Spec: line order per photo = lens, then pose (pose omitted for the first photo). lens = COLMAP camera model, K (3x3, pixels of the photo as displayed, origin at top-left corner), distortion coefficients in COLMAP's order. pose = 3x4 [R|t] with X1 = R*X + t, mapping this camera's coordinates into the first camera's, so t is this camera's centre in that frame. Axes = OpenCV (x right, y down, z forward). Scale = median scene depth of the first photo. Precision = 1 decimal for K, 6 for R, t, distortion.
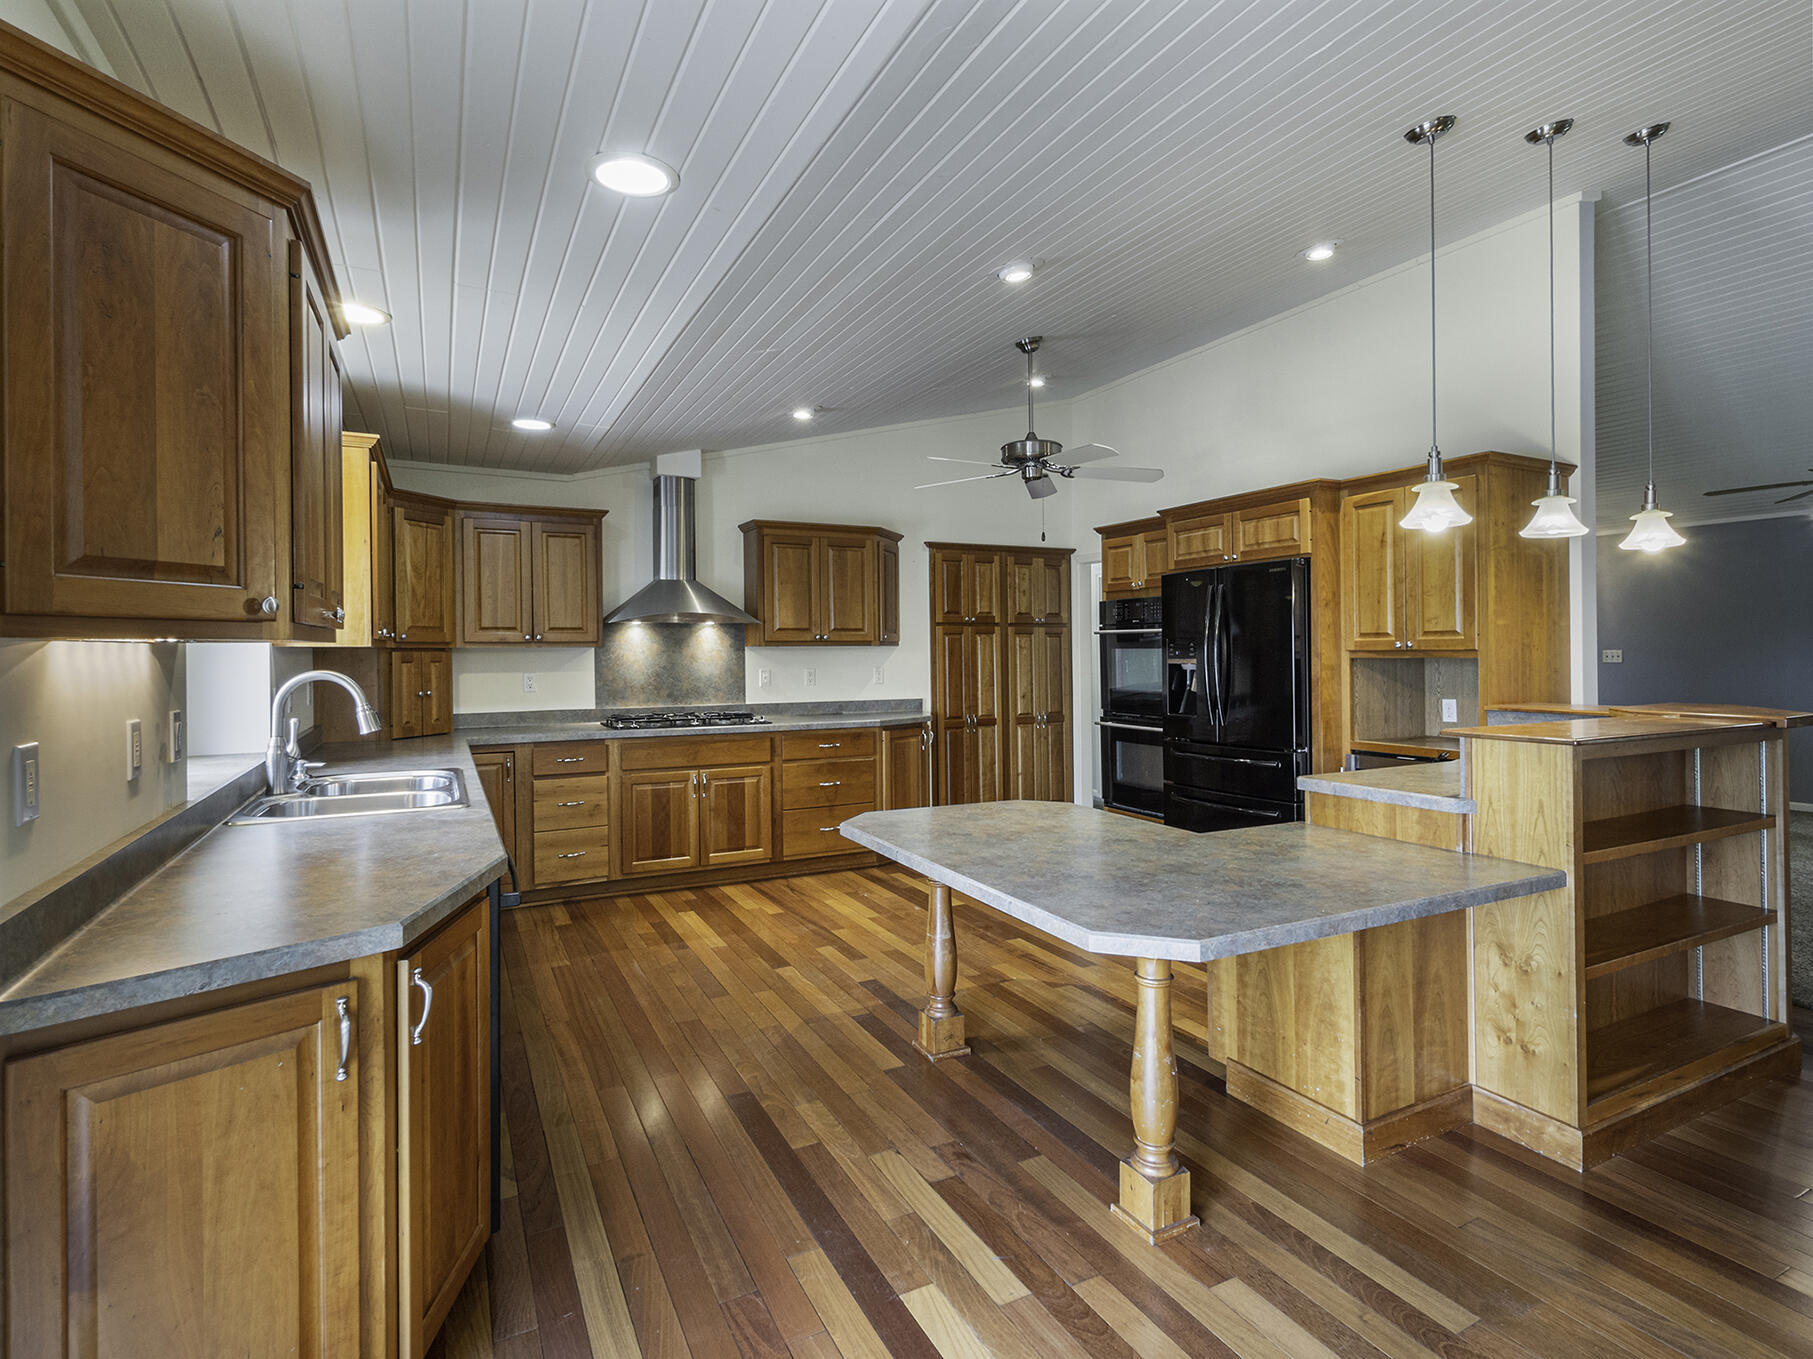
lens RADIAL K [[948.2, 0, 945.9], [0, 948.2, 676.6], [0, 0, 1]] dist [-0.000896, -0.000034]
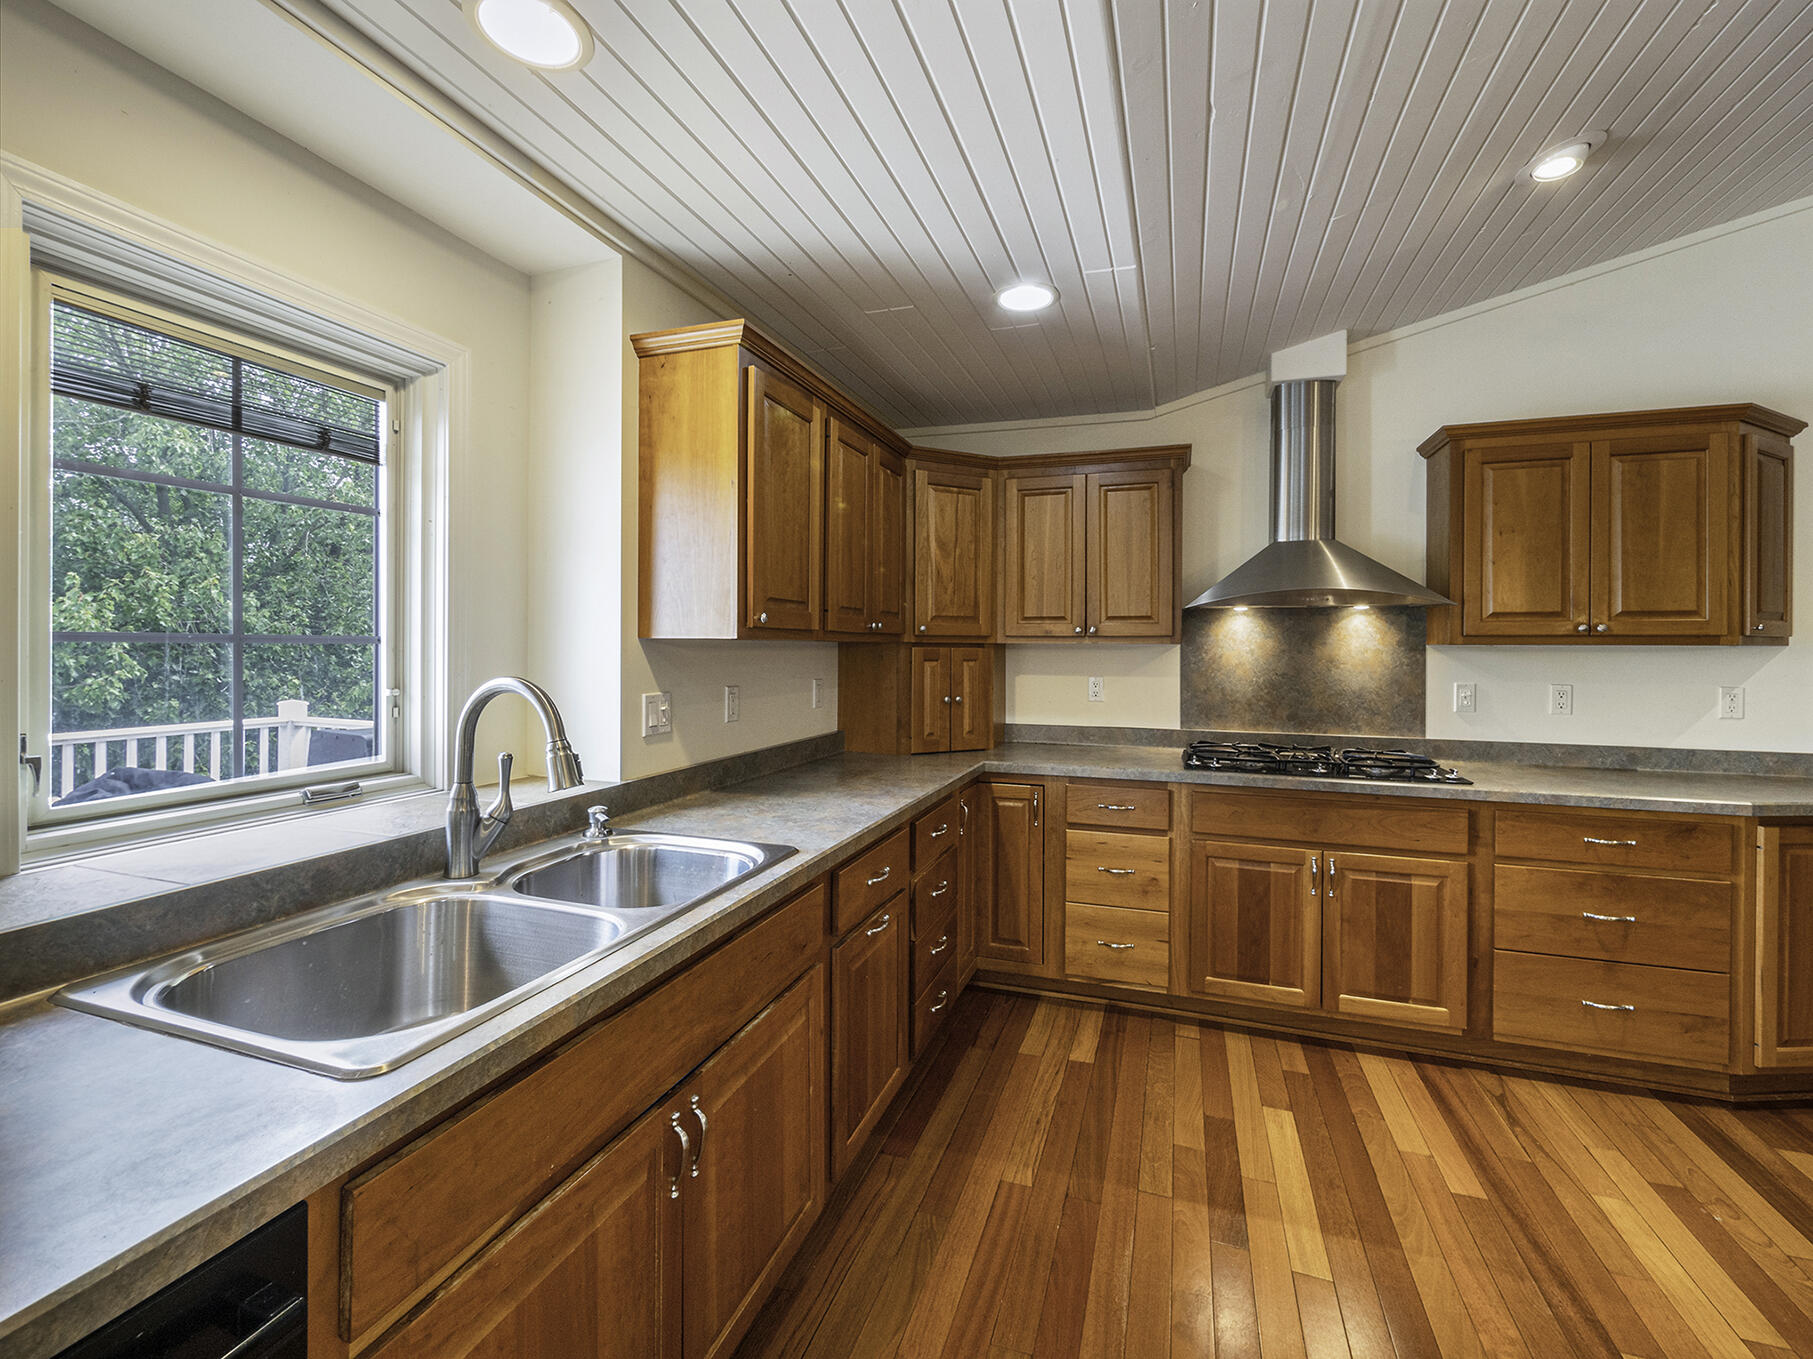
lens RADIAL K [[784.5, 0, 915.1], [0, 784.5, 651.0], [0, 0, 1]] dist [-0.002626, 0.000161]
pose [[0.679331, 0.012834, -0.733719, -0.070854], [-0.030501, 0.999477, -0.010758, -0.013123], [0.733198, 0.029687, 0.679367, 0.452609]]
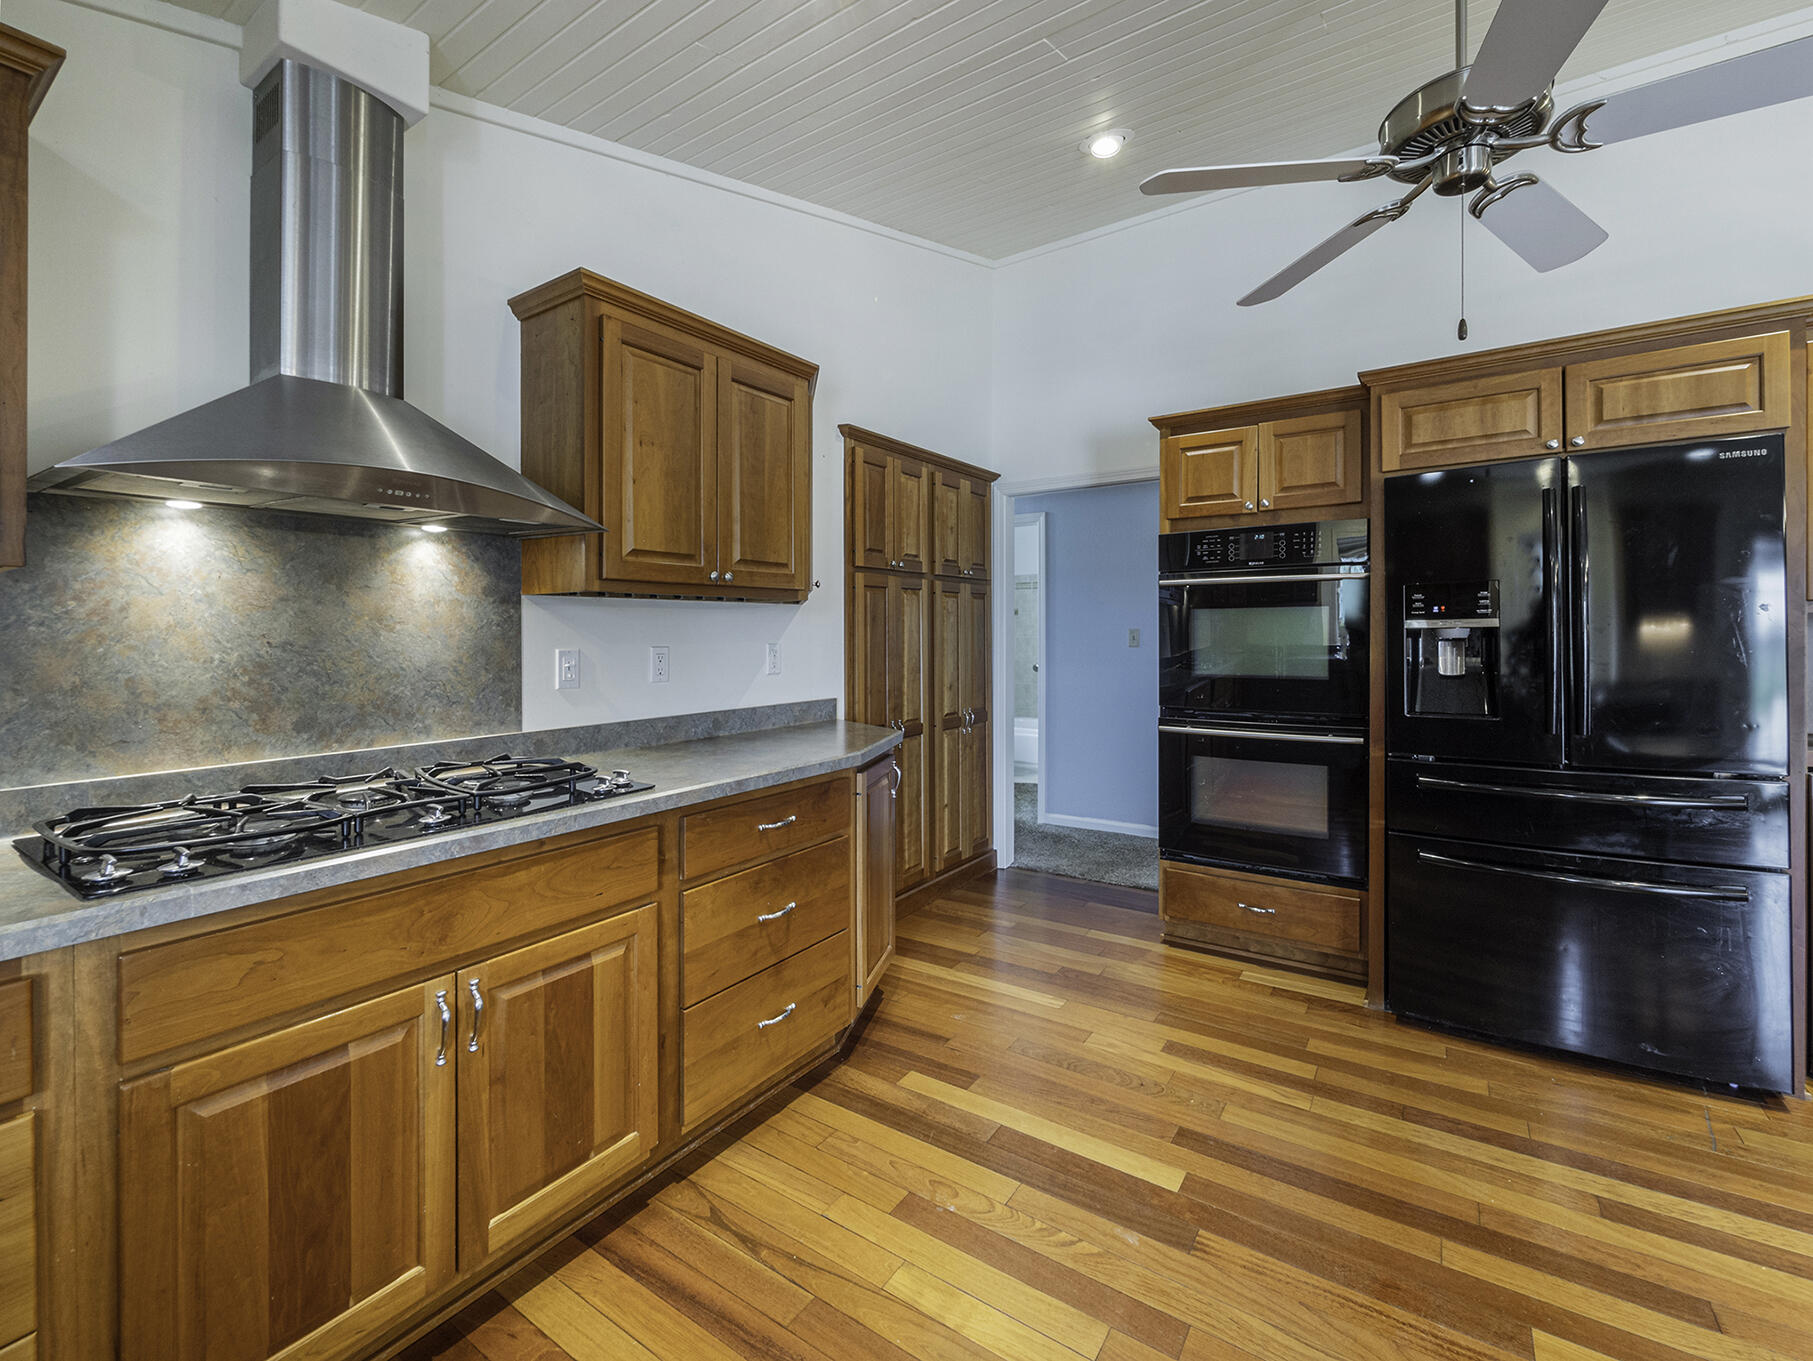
lens RADIAL K [[776.0, 0, 927.8], [0, 776.0, 633.1], [0, 0, 1]] dist [-0.001778, -0.000355]
pose [[0.882097, -0.000571, 0.471068, -0.233857], [0.014751, 0.999542, -0.026410, -0.003163], [-0.470837, 0.030245, 0.881702, 0.670378]]
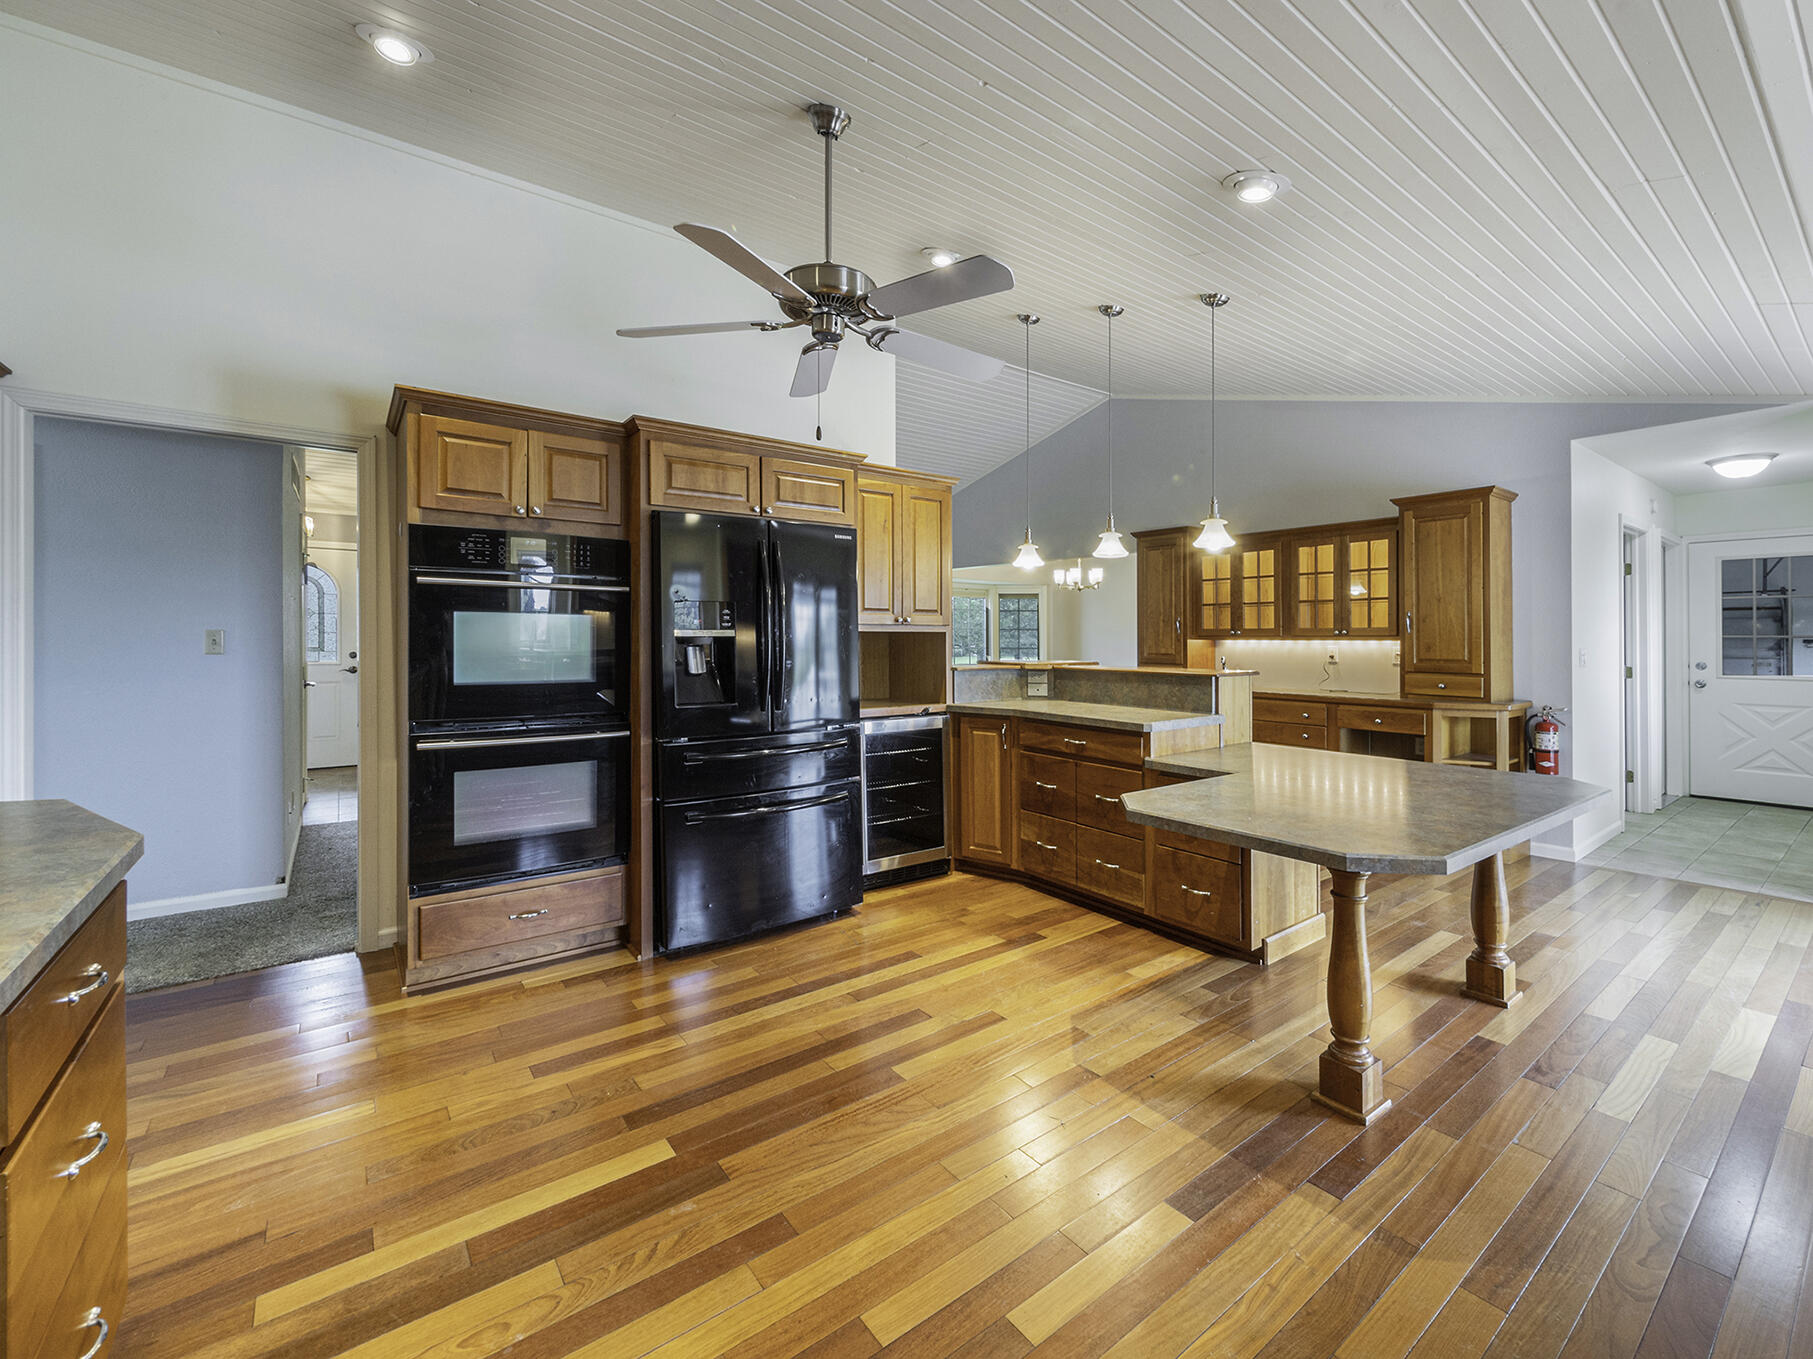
lens RADIAL K [[776.0, 0, 927.8], [0, 776.0, 632.1], [0, 0, 1]] dist [-0.001778, -0.000355]
pose [[-0.160138, 0.014501, 0.986988, -0.354486], [0.020353, 0.999728, -0.011386, -0.006803], [-0.986885, 0.018265, -0.160389, 0.849549]]
